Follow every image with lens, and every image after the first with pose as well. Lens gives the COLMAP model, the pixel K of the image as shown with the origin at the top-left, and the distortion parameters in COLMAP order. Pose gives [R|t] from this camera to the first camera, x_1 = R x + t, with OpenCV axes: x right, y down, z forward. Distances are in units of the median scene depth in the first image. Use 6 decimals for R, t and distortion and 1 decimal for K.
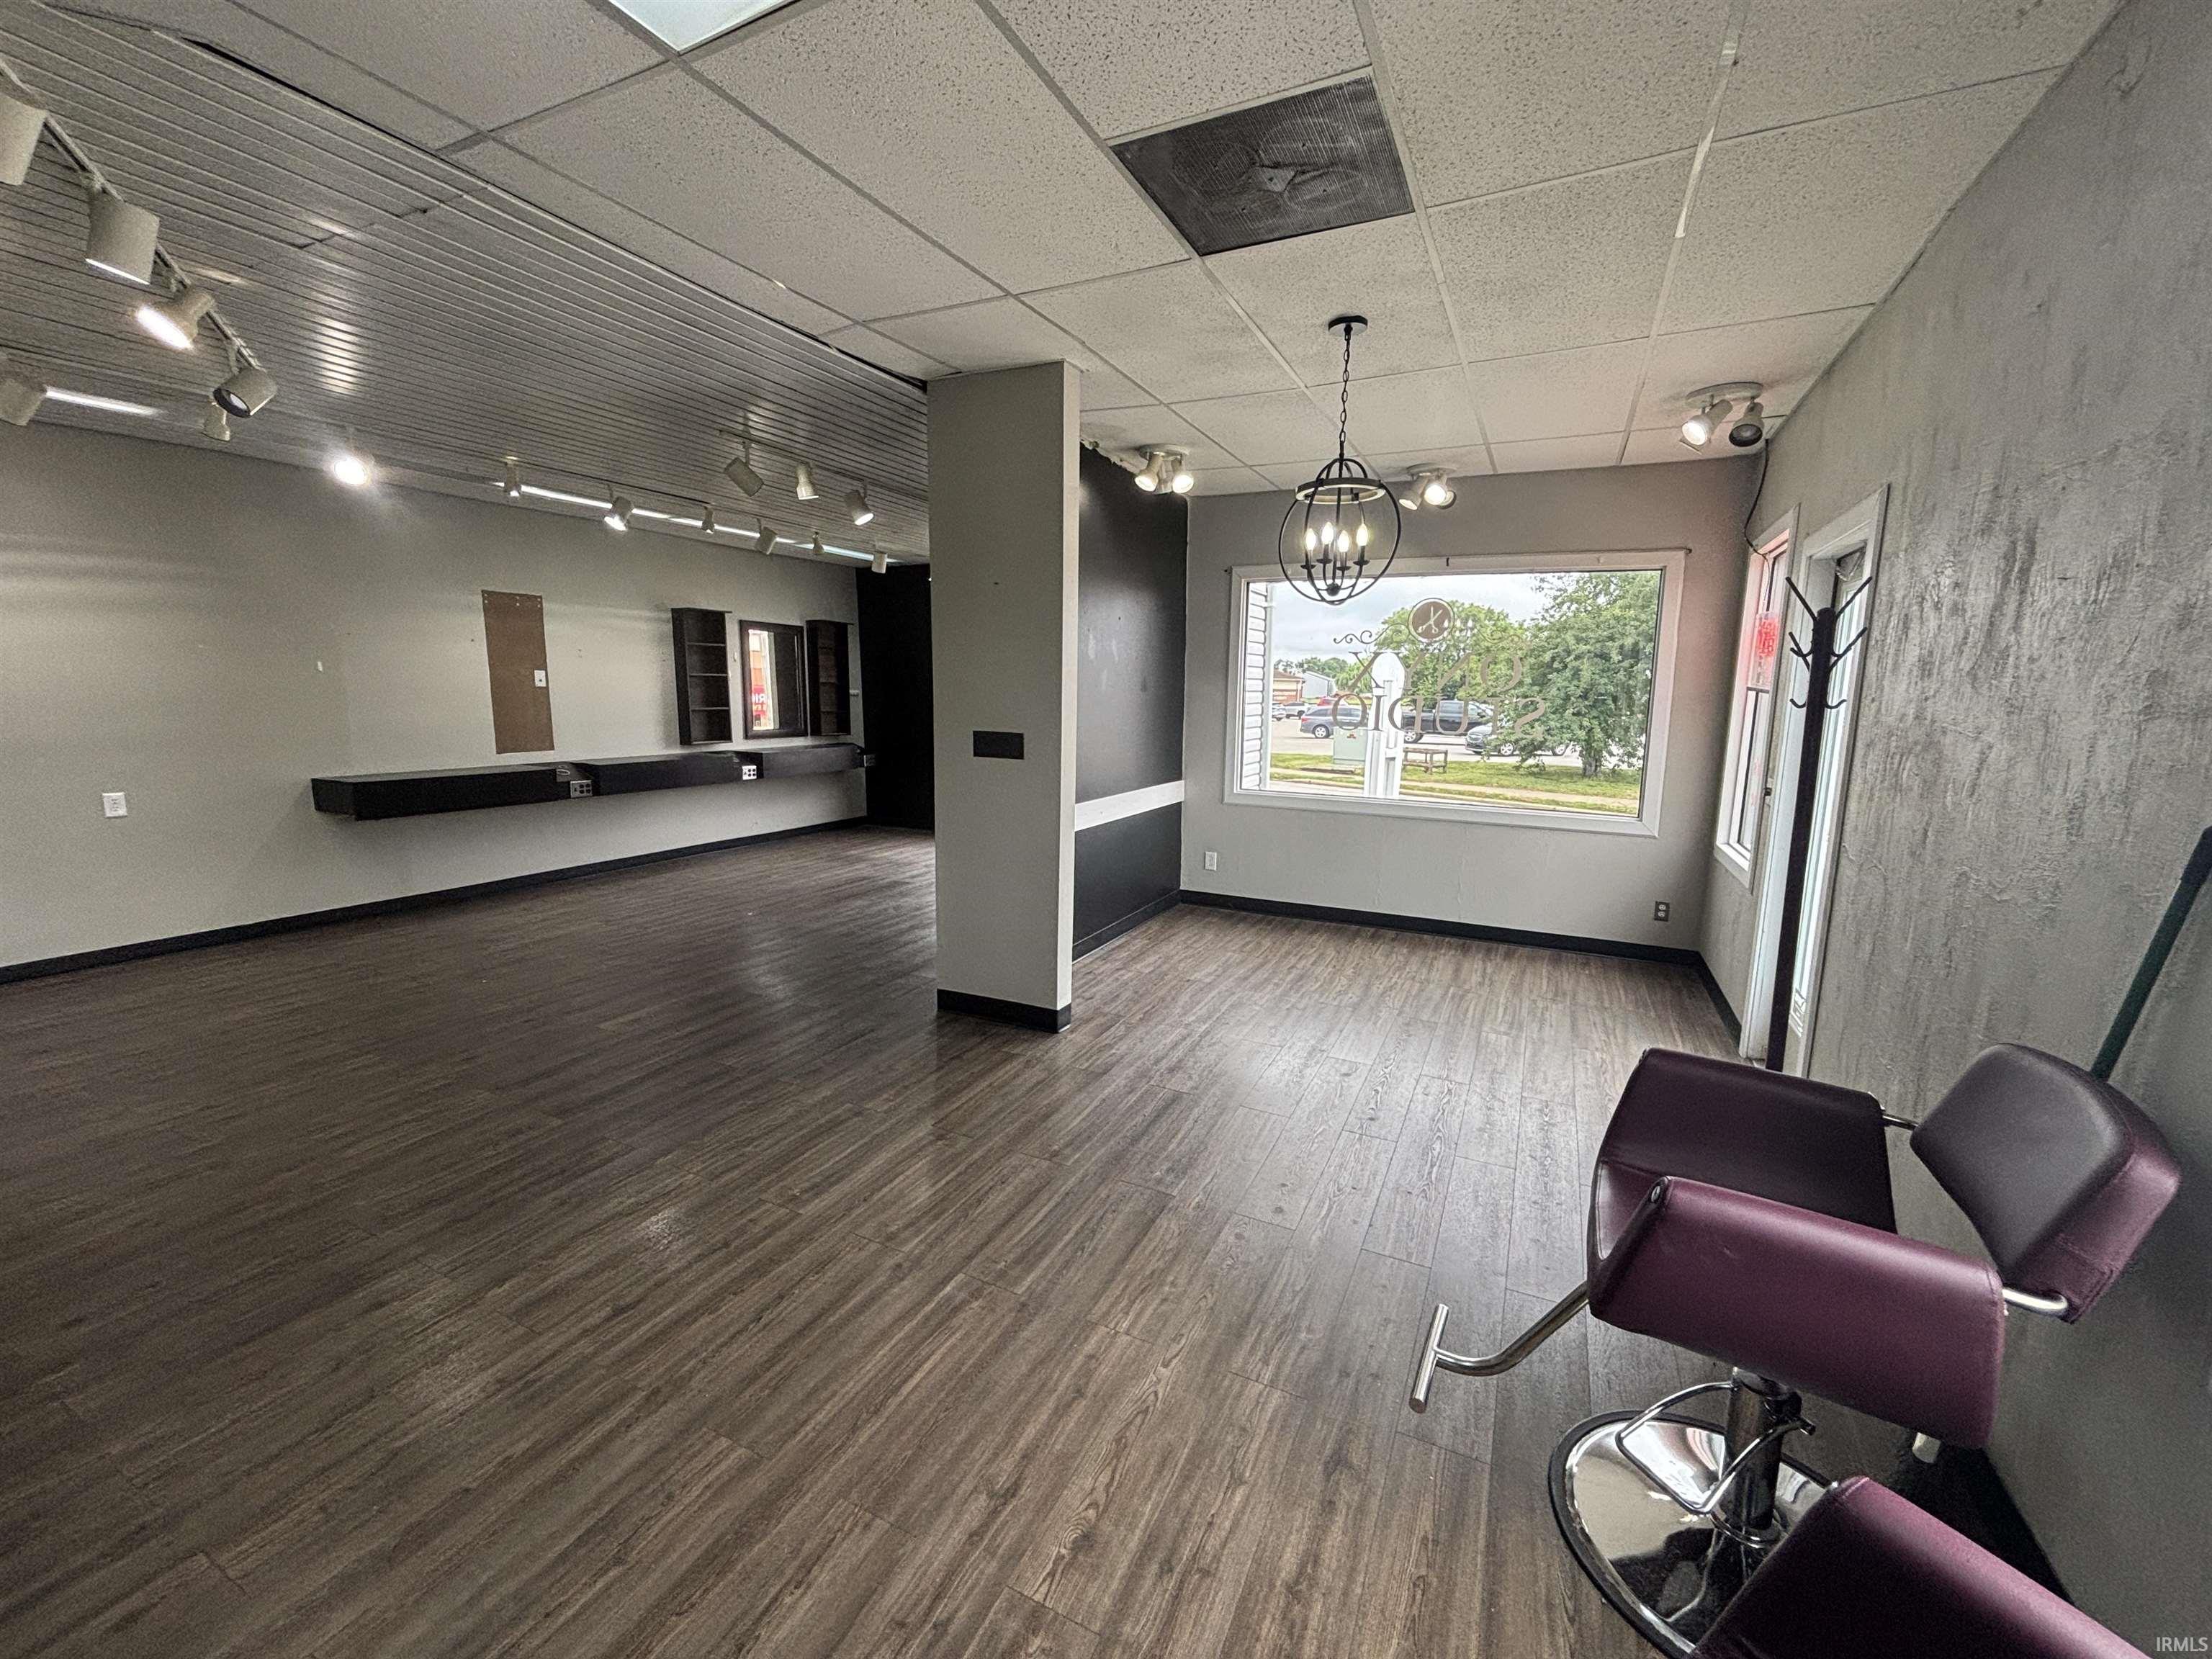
lens RADIAL K [[894.9, 0, 1096.5], [0, 894.9, 835.7], [0, 0, 1]] dist [0.002033, -0.001968]
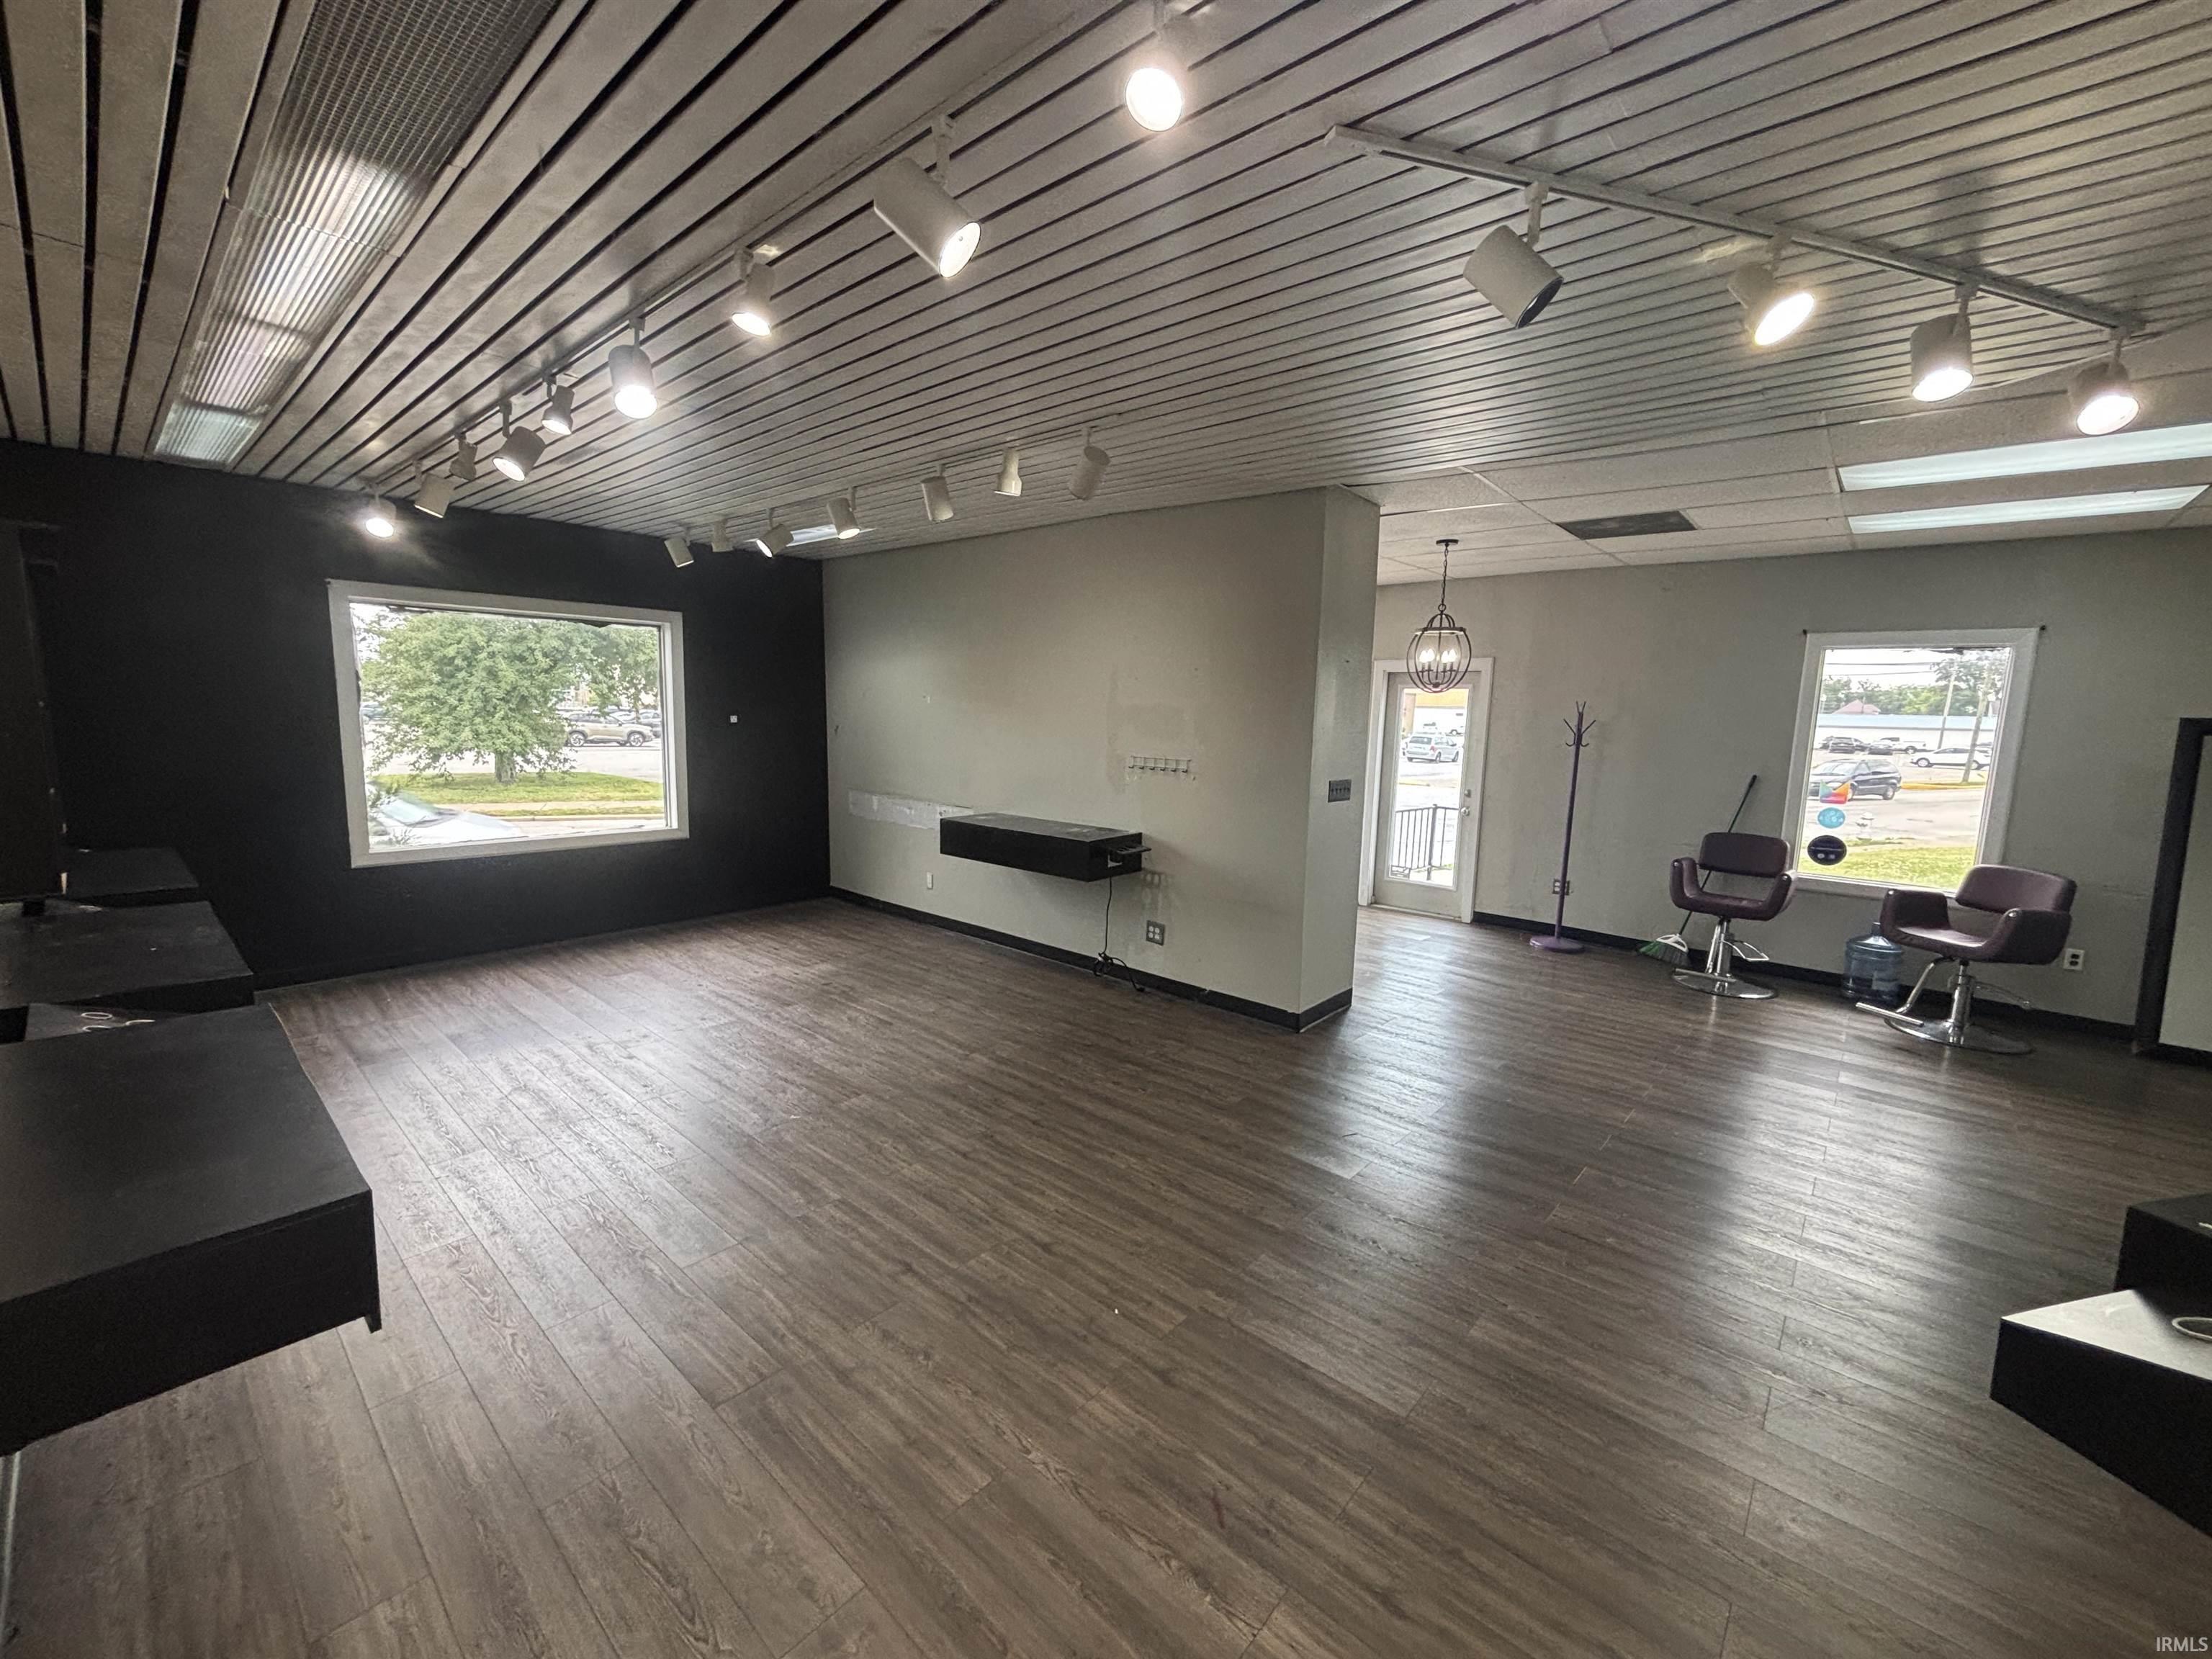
lens RADIAL K [[894.9, 0, 1116.2], [0, 894.9, 830.8], [0, 0, 1]] dist [0.002033, -0.001968]
pose [[0.250737, -0.135743, 0.958491, -1.027842], [0.130809, 0.985790, 0.105390, -0.162625], [-0.959177, 0.098954, 0.264931, 0.723058]]
